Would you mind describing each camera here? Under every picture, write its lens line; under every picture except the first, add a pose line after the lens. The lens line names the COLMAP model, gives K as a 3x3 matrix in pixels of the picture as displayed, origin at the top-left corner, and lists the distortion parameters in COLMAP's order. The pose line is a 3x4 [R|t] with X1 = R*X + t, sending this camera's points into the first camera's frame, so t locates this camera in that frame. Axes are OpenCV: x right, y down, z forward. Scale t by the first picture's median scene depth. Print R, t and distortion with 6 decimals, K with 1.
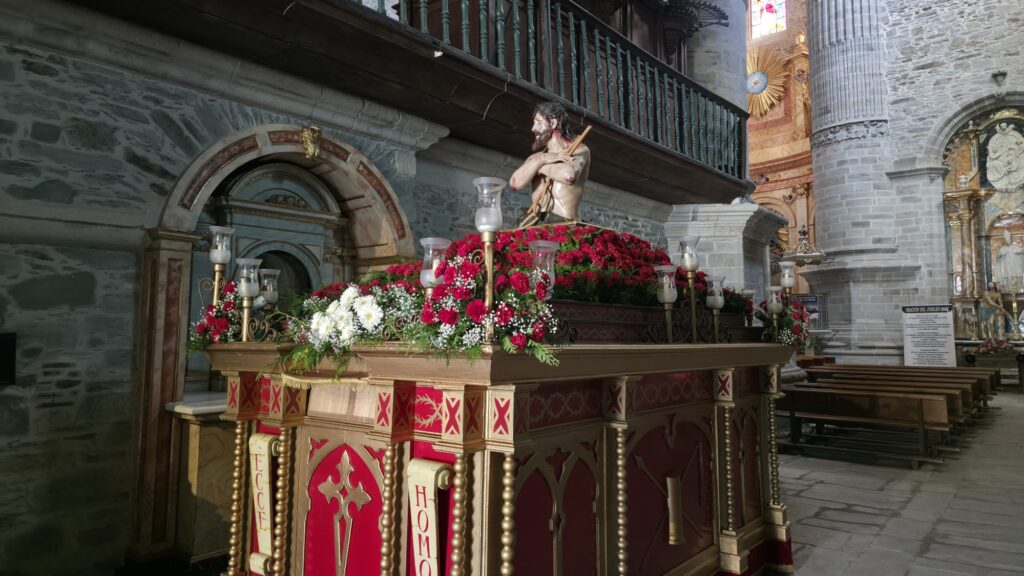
lens RADIAL K [[675.2, 0, 510.2], [0, 675.2, 284.4], [0, 0, 1]] dist [0.005531, 0.000400]
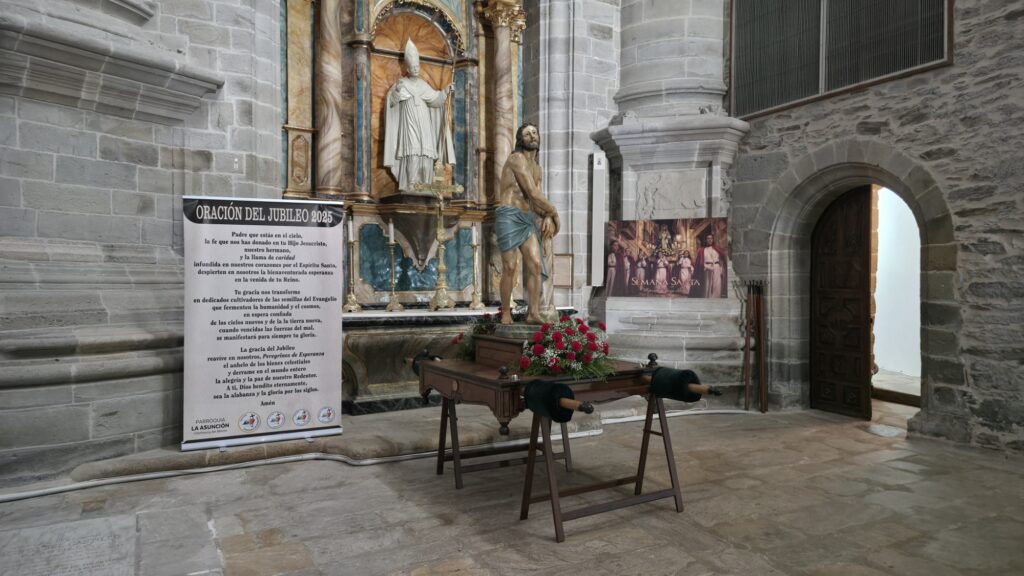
lens RADIAL K [[675.2, 0, 510.7], [0, 675.2, 287.4], [0, 0, 1]] dist [0.005531, 0.000400]
pose [[0.358458, -0.006156, 0.933526, 0.356709], [-0.065363, 0.997359, 0.031676, 0.050326], [-0.931255, -0.072373, 0.357108, 0.753242]]
